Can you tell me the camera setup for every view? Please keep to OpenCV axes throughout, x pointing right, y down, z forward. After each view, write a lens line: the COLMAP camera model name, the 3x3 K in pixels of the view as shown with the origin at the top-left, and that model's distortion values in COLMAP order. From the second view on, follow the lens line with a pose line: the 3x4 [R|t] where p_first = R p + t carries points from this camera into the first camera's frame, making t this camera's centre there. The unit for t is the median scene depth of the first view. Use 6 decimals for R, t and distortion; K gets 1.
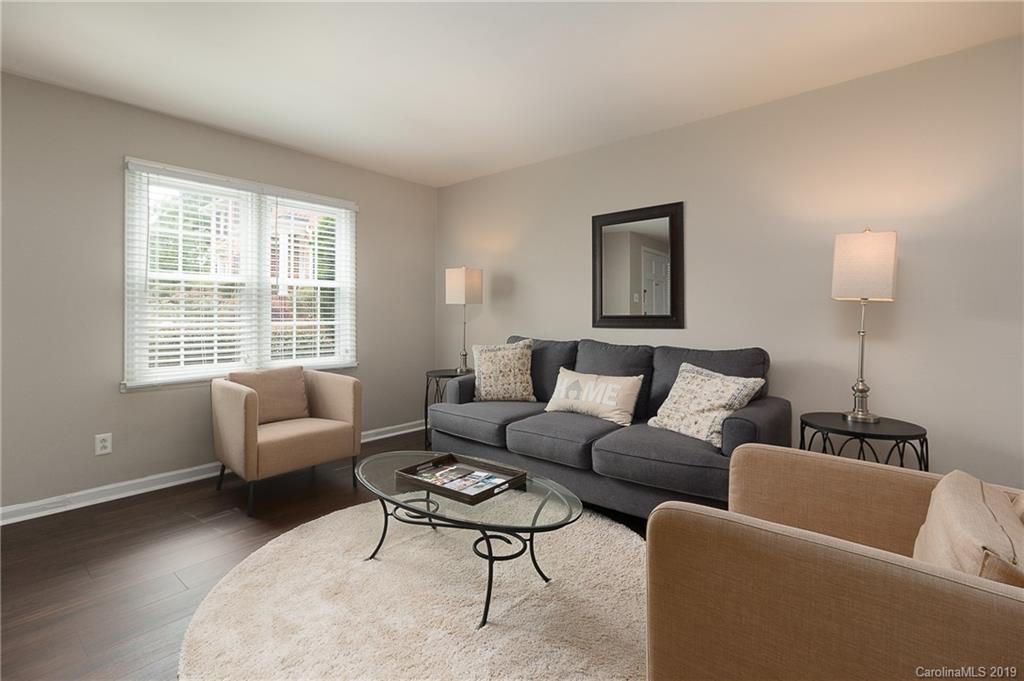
lens RADIAL K [[468.3, 0, 505.2], [0, 468.3, 315.9], [0, 0, 1]] dist [0.000341, -0.000332]
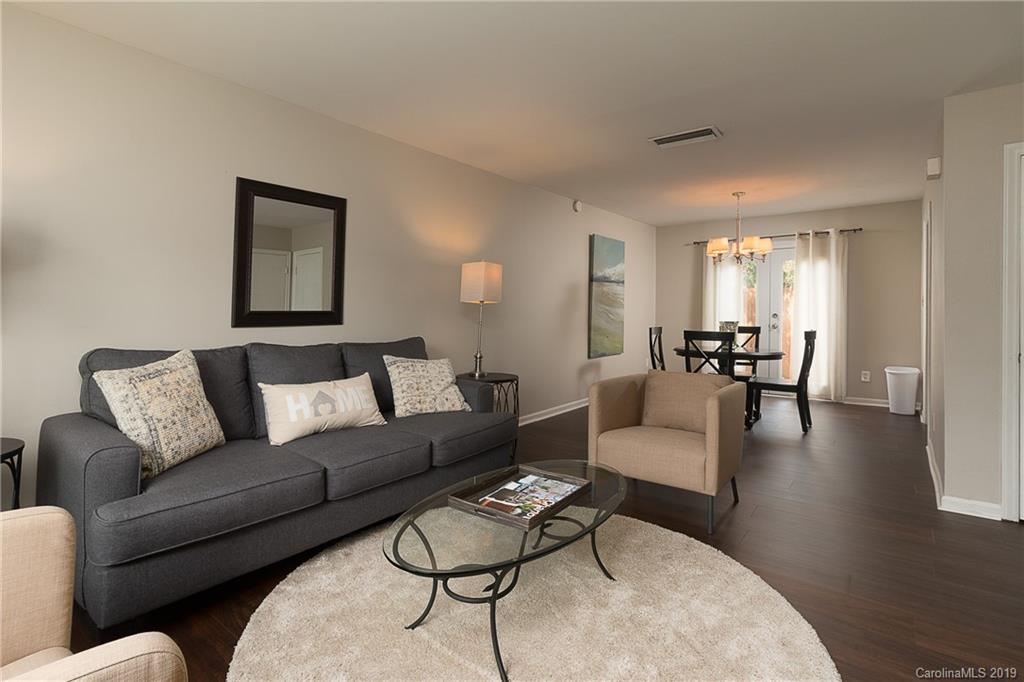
lens RADIAL K [[468.3, 0, 492.3], [0, 468.3, 305.6], [0, 0, 1]] dist [0.000341, -0.000332]
pose [[0.011192, 0.015204, 0.999822, -0.657466], [0.001889, 0.999882, -0.015226, 0.002832], [-0.999936, 0.002059, 0.011162, 0.703125]]
